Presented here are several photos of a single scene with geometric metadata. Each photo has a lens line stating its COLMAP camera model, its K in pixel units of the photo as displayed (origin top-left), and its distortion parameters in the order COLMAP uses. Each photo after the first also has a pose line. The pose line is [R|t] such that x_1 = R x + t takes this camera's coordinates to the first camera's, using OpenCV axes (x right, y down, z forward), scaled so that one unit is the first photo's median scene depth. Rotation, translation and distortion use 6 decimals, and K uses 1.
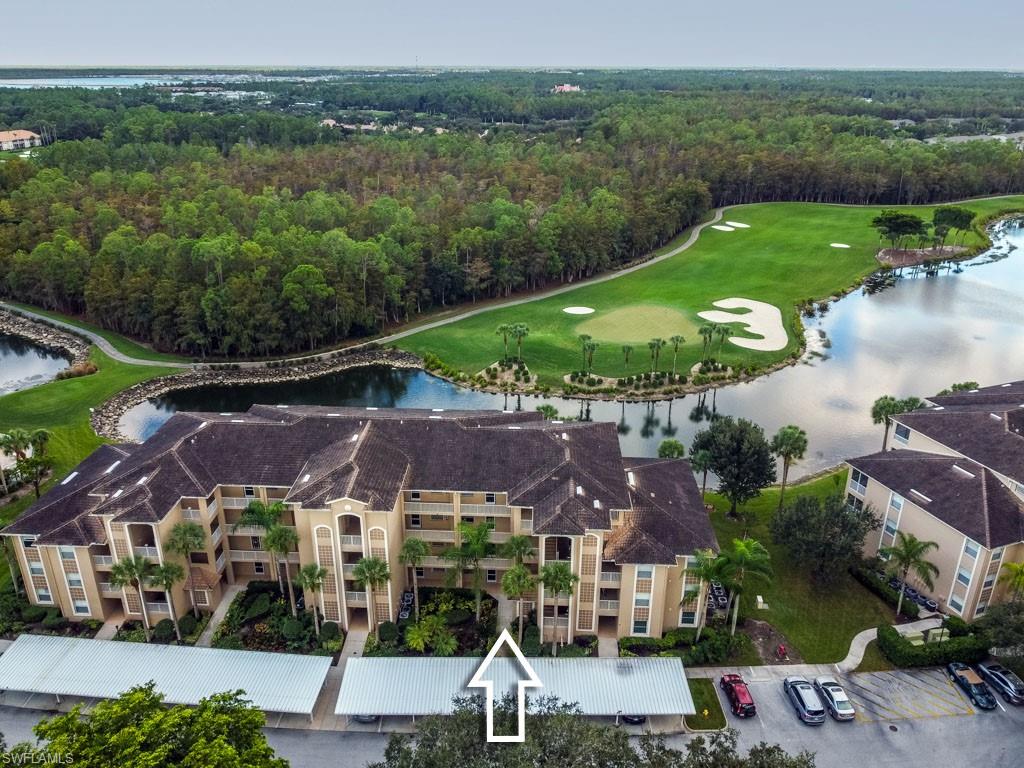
lens RADIAL K [[780.6, 0, 515.5], [0, 780.6, 390.7], [0, 0, 1]] dist [0.006850, -0.013355]
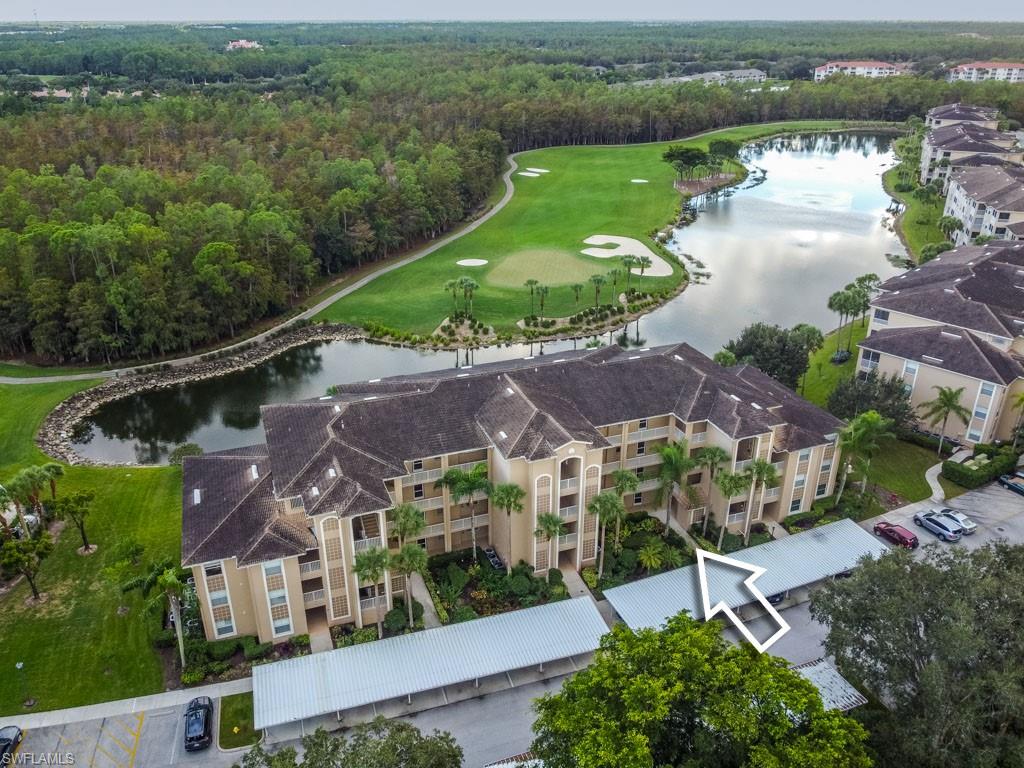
lens RADIAL K [[780.6, 0, 520.4], [0, 780.6, 407.9], [0, 0, 1]] dist [0.006850, -0.013355]
pose [[0.920614, -0.181099, 0.345939, -0.308521], [0.157345, 0.982885, 0.095812, -0.006410], [-0.357369, -0.033775, 0.933352, 0.040381]]
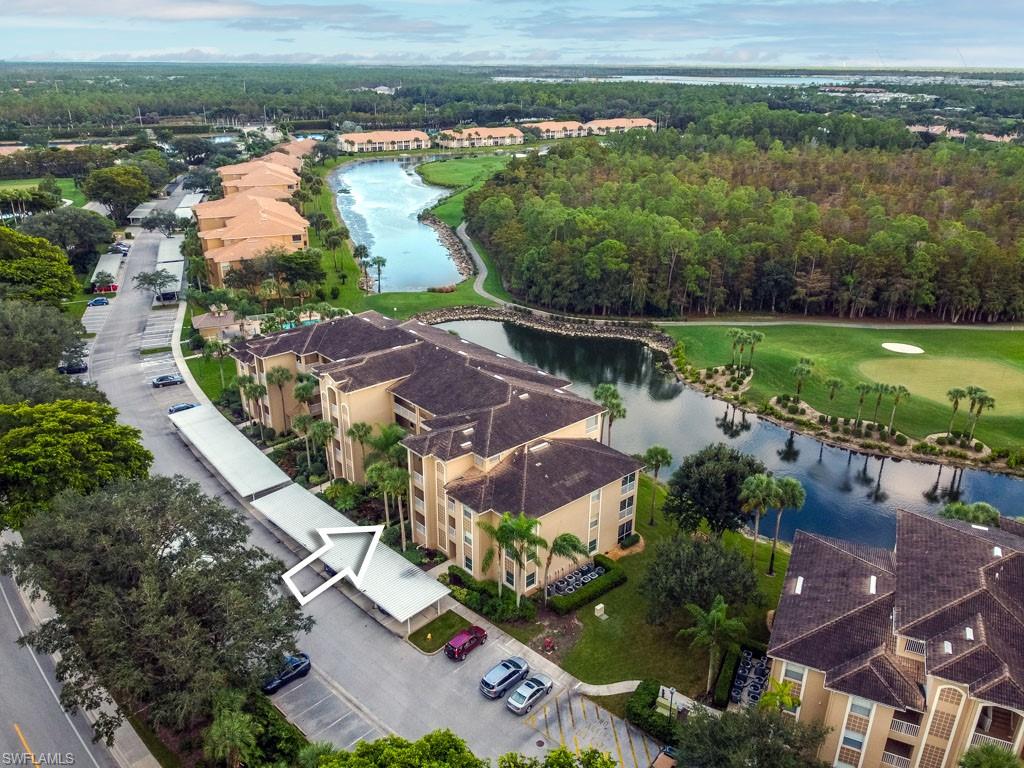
lens RADIAL K [[780.6, 0, 510.5], [0, 780.6, 394.9], [0, 0, 1]] dist [0.006850, -0.013355]
pose [[0.697816, 0.284412, -0.657391, 0.455715], [-0.282205, 0.952720, 0.112623, -0.036427], [0.658341, 0.106929, 0.745086, 0.098006]]
